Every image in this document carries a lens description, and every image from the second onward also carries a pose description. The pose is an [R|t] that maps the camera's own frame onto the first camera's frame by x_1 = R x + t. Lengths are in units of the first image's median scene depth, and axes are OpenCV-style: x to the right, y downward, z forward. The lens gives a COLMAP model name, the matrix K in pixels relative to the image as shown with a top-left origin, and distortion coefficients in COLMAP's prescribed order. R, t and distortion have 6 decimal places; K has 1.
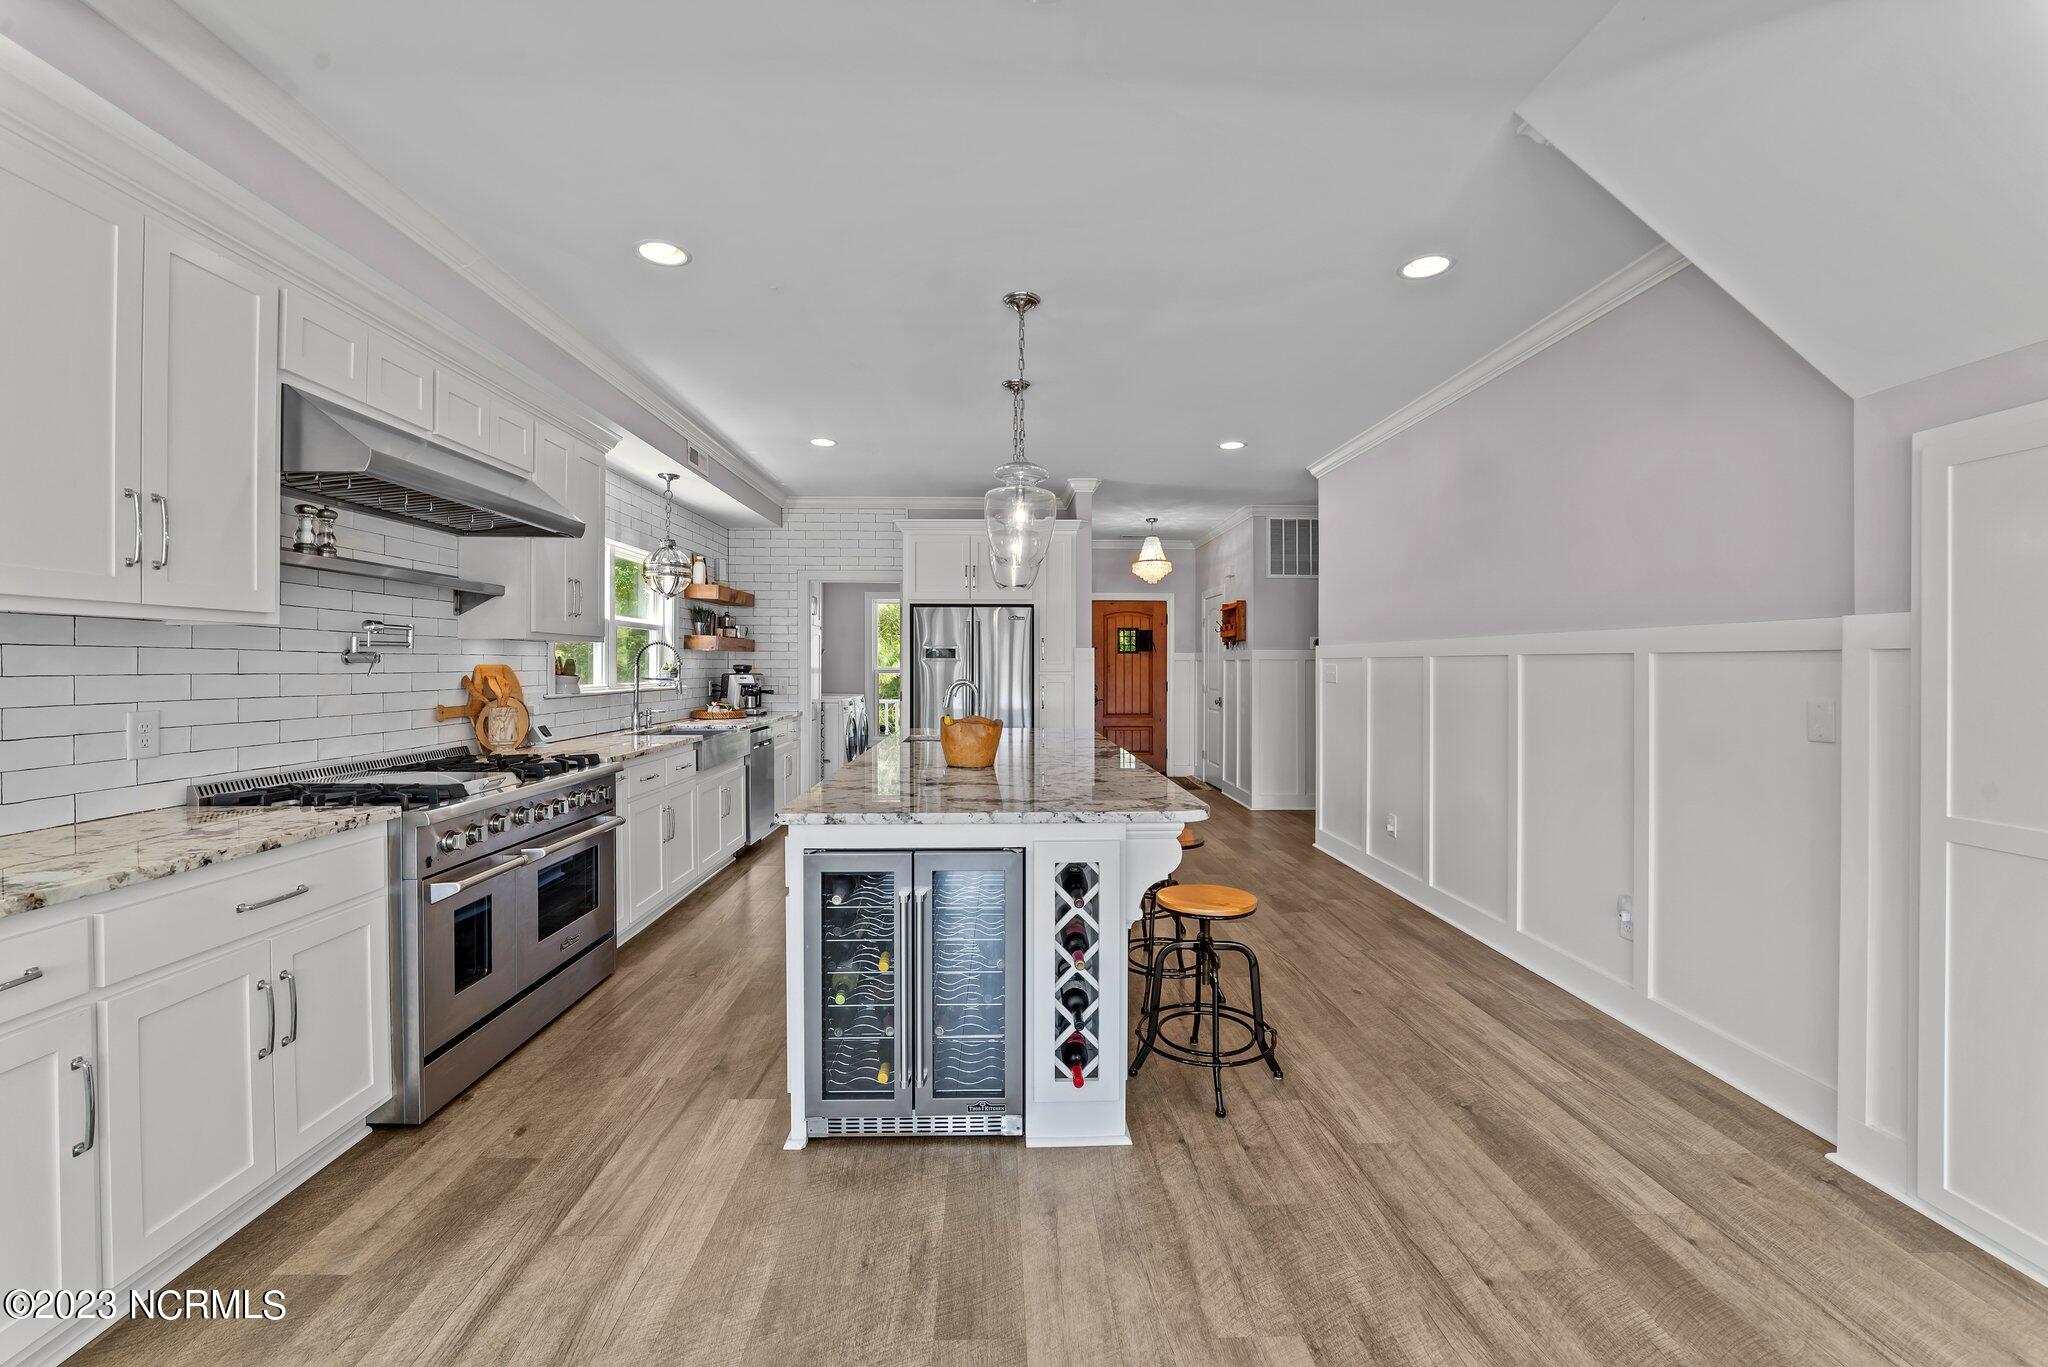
lens RADIAL K [[812.0, 0, 1029.5], [0, 812.0, 671.3], [0, 0, 1]] dist [-0.000233, -0.000014]
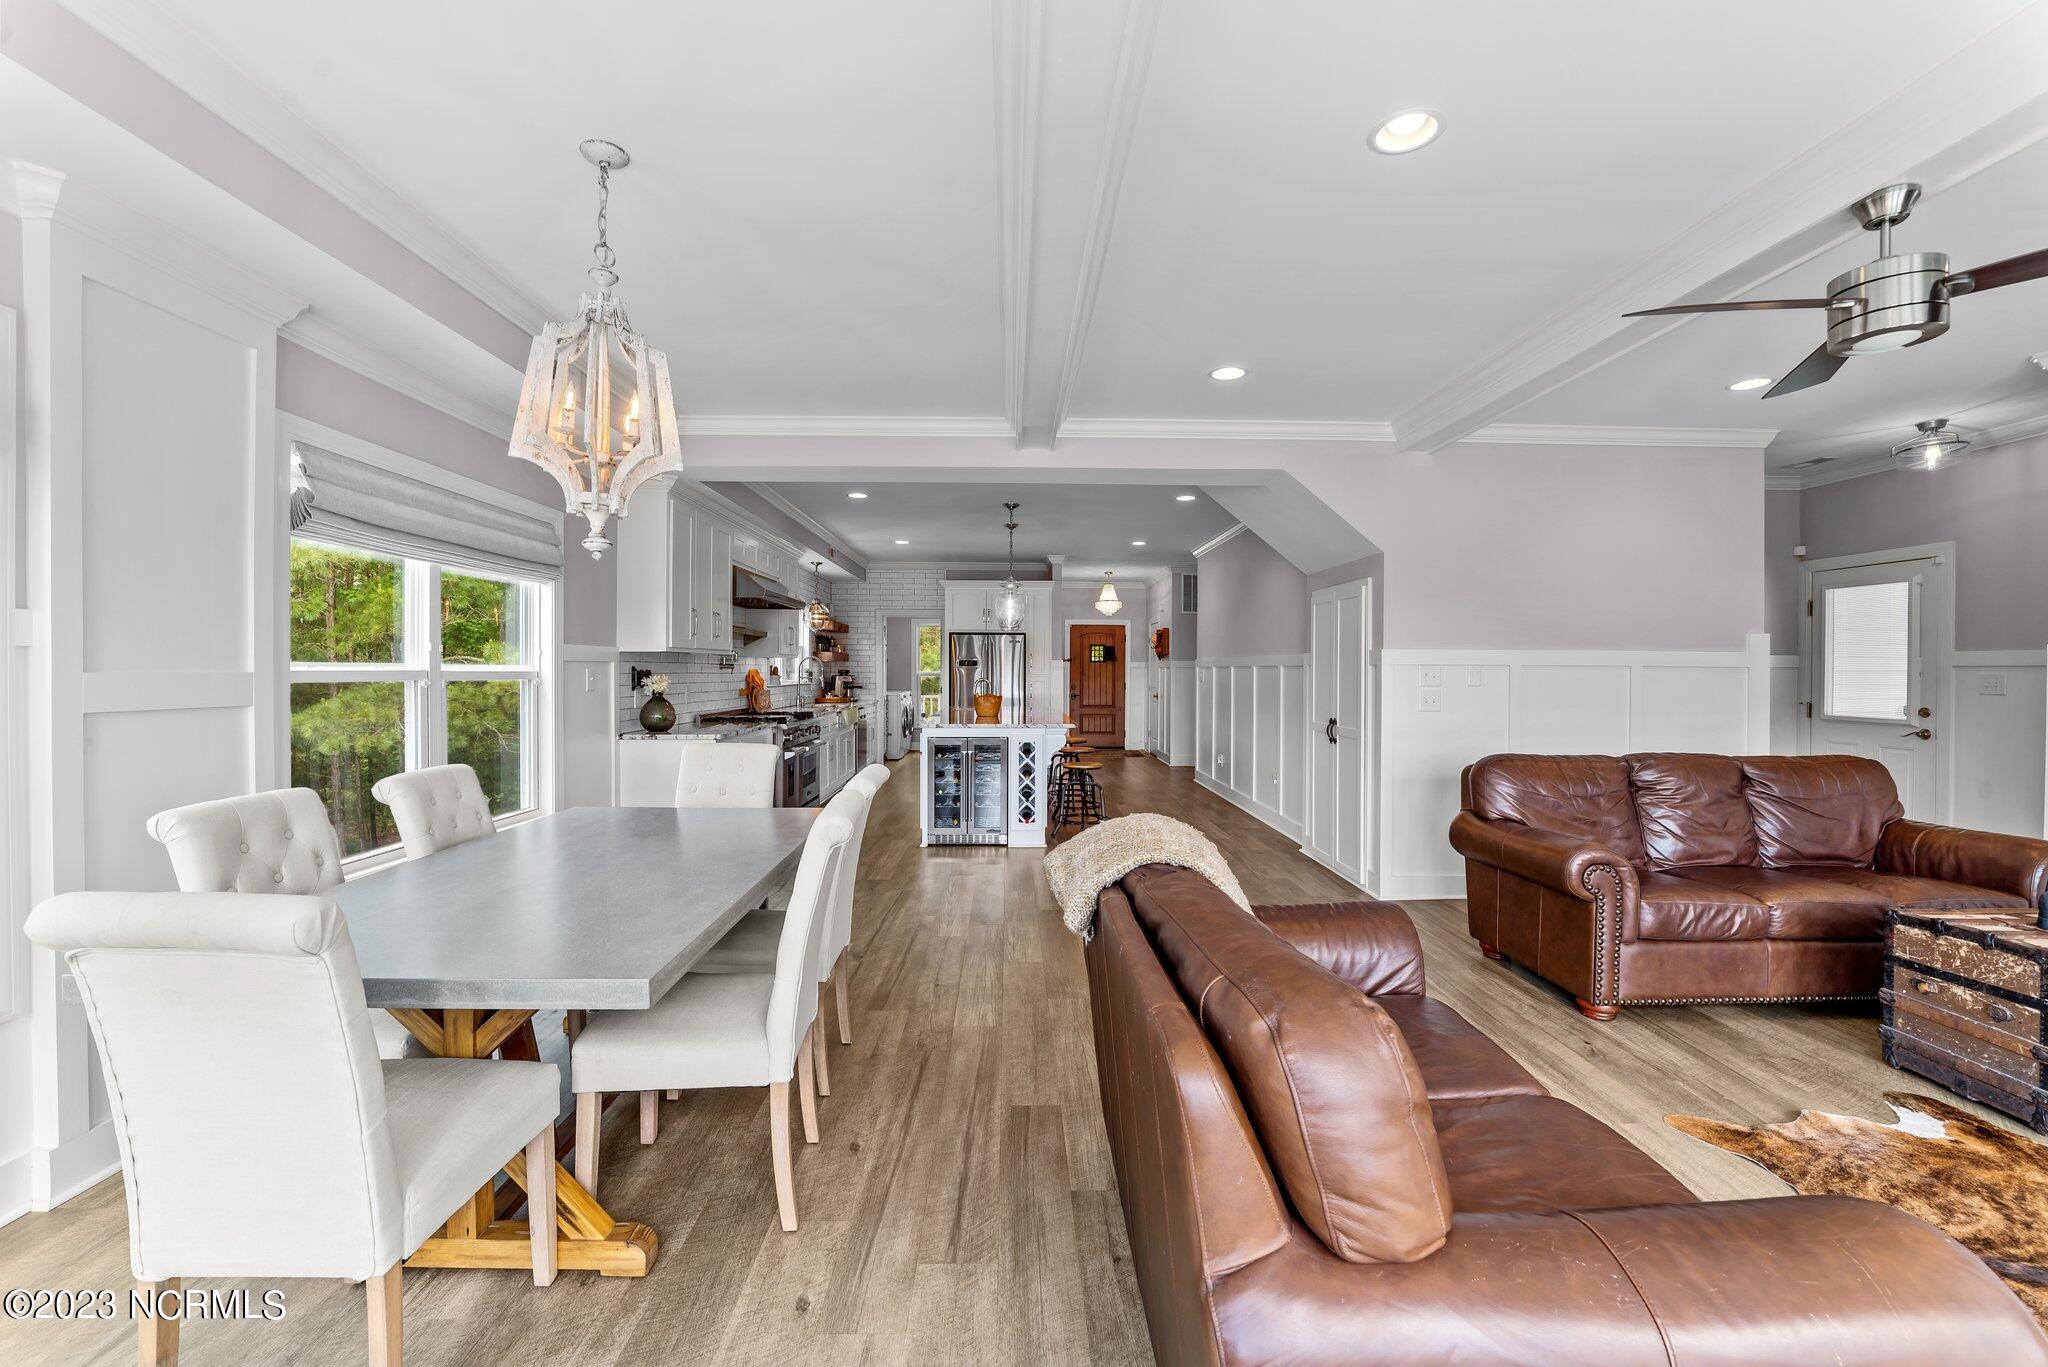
lens RADIAL K [[812.0, 0, 1020.1], [0, 812.0, 681.4], [0, 0, 1]] dist [-0.000233, -0.000014]
pose [[0.999636, 0.003614, -0.026748, 0.036694], [-0.003471, 0.999979, 0.005391, 0.005046], [0.026767, -0.005296, 0.999628, -0.594343]]
